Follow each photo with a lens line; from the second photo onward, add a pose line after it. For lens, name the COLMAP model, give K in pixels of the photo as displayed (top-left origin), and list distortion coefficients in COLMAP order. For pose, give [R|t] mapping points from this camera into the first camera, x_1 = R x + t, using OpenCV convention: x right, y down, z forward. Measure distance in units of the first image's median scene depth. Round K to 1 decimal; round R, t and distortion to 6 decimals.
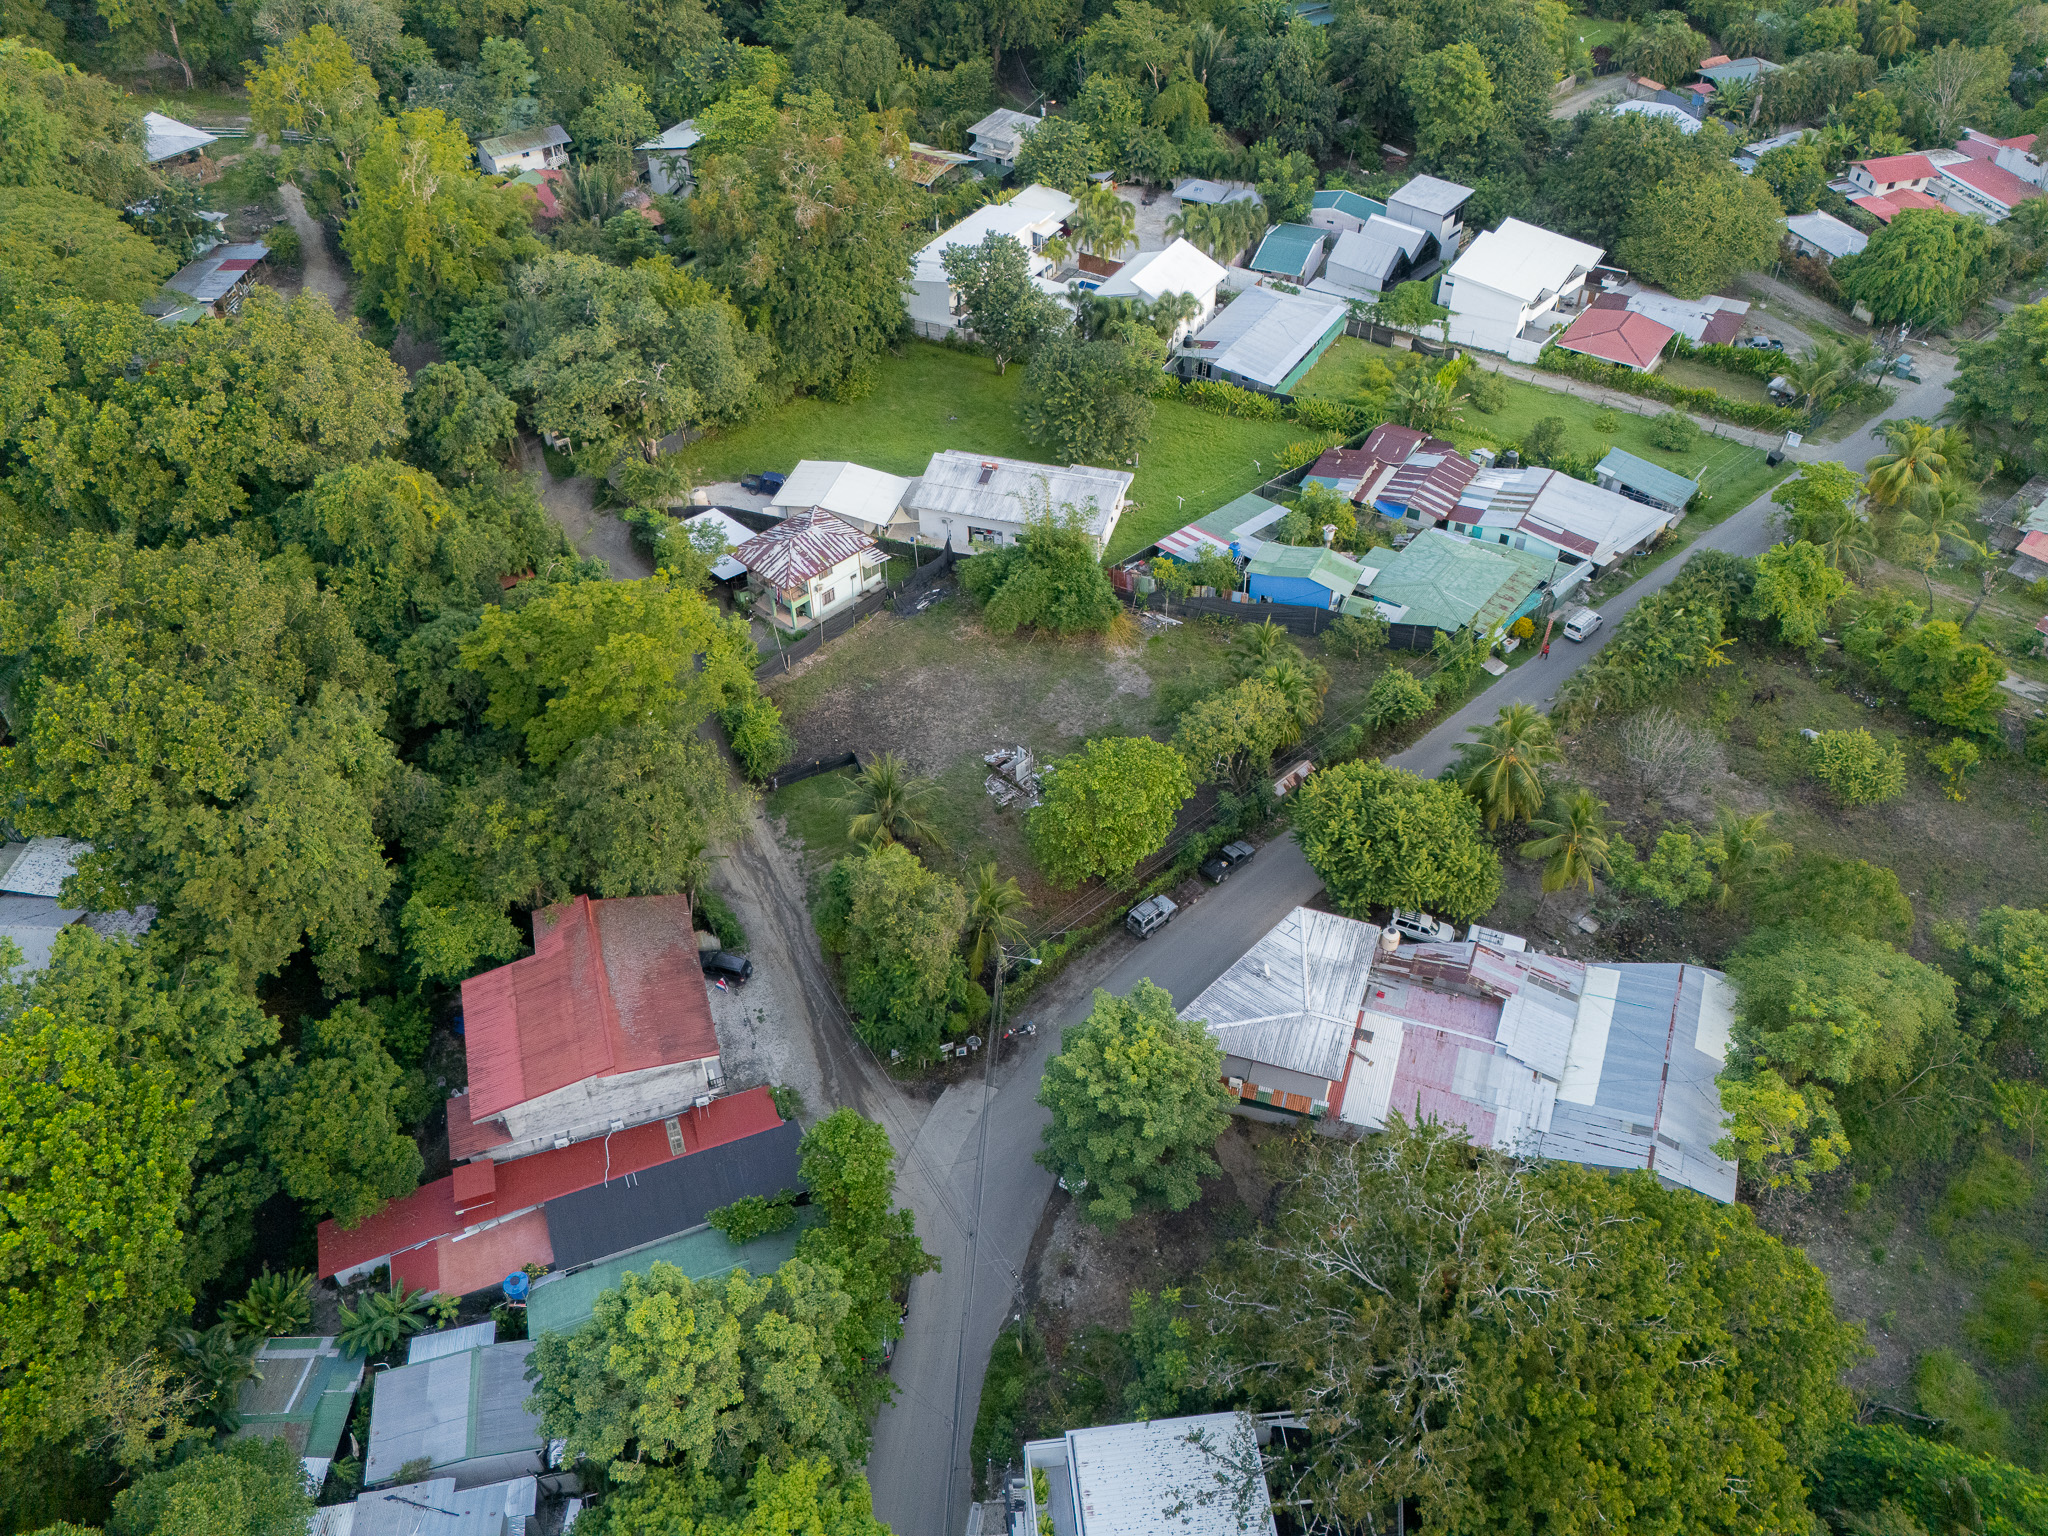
lens RADIAL K [[1479.2, 0, 1024.0], [0, 1479.2, 768.0], [0, 0, 1]] dist [0.095783, -0.131908]
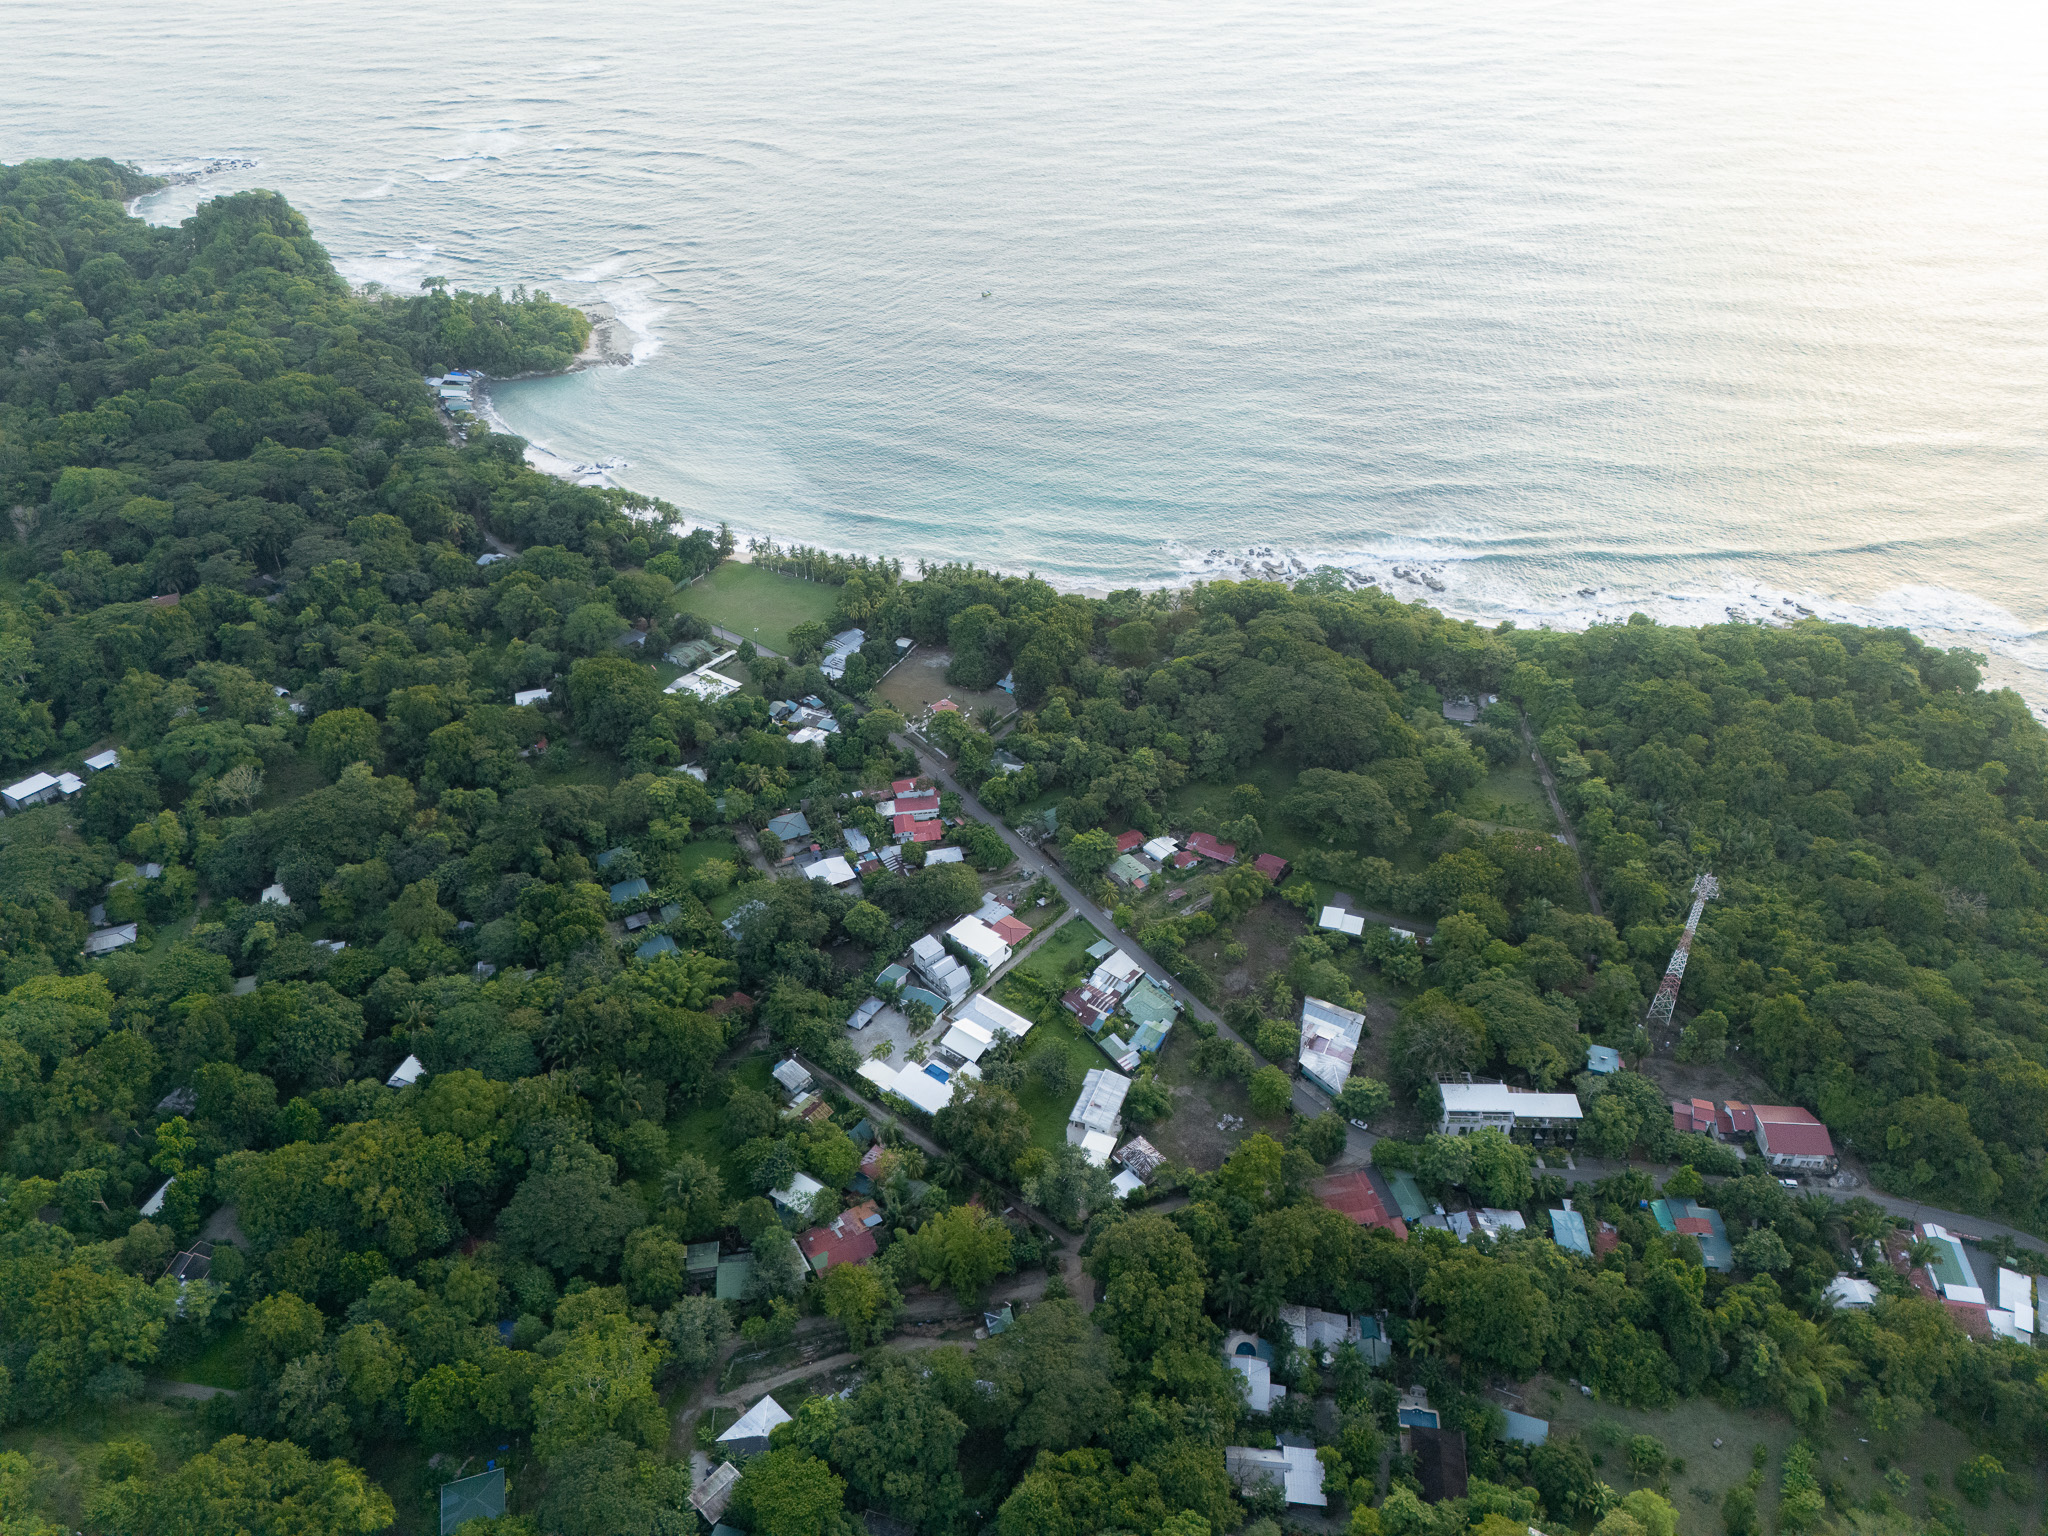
lens RADIAL K [[1479.2, 0, 1024.0], [0, 1479.2, 768.0], [0, 0, 1]] dist [0.095783, -0.131908]
pose [[0.106612, -0.587159, 0.802420, -1.976159], [0.681176, 0.631018, 0.371235, -1.786726], [-0.724316, 0.507011, 0.467233, -0.561463]]
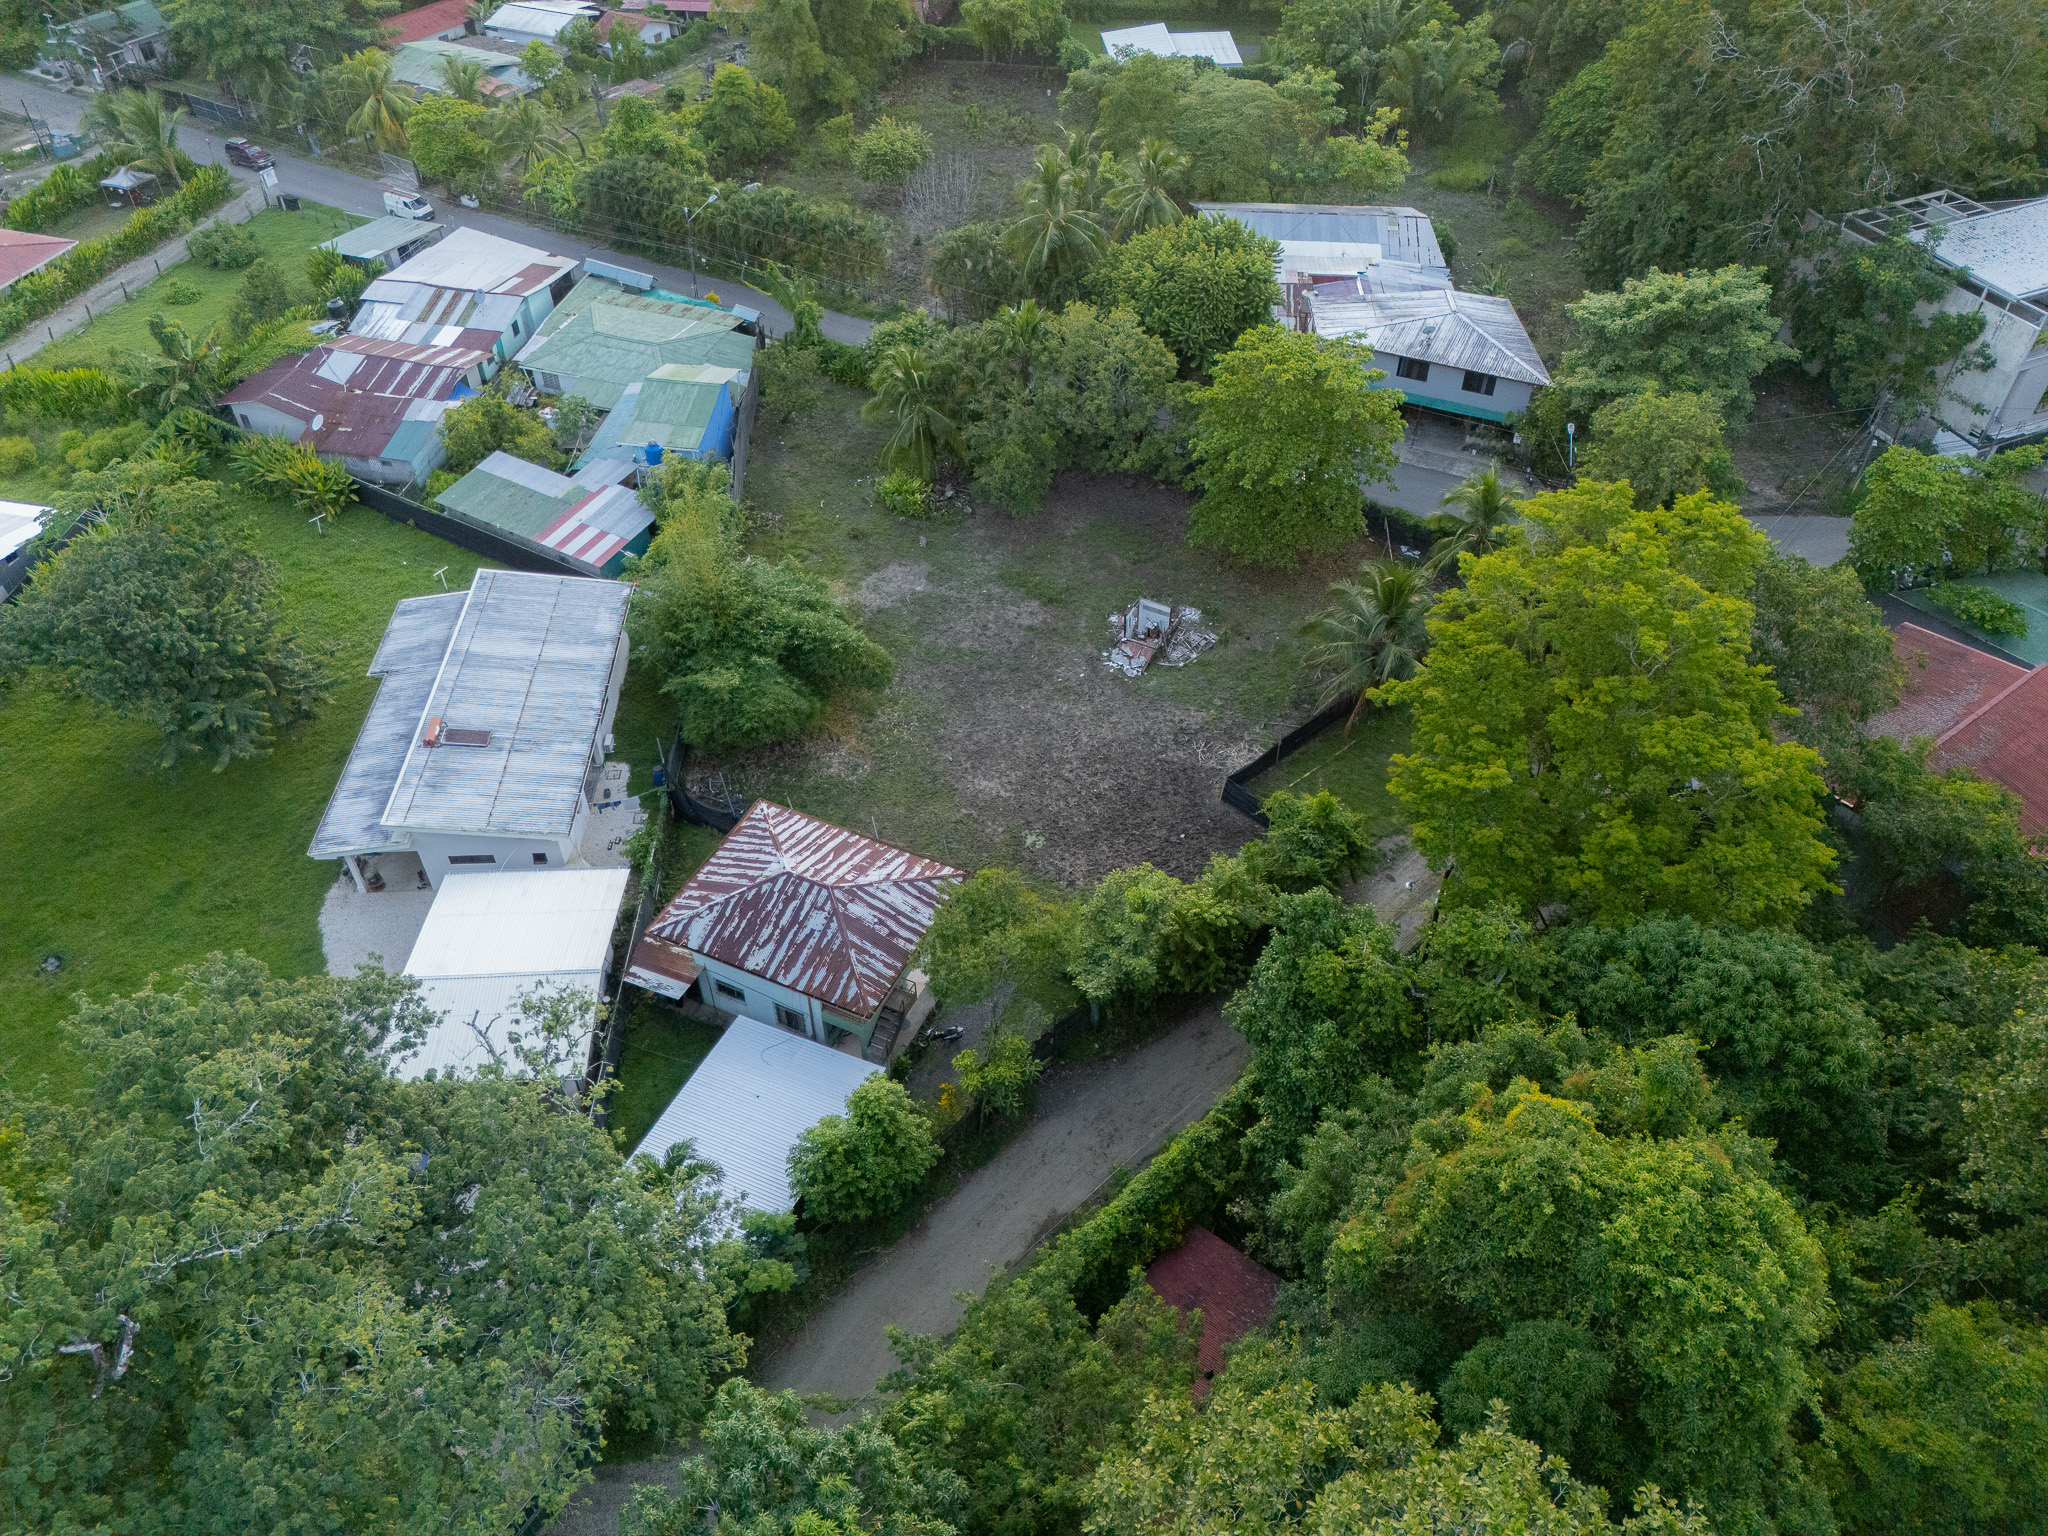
lens RADIAL K [[1479.2, 0, 1024.0], [0, 1479.2, 768.0], [0, 0, 1]] dist [0.095783, -0.131908]
pose [[-0.315526, -0.648447, 0.692792, -0.437736], [0.654004, 0.380387, 0.653899, -0.401803], [-0.687548, 0.659411, 0.304065, 0.747103]]
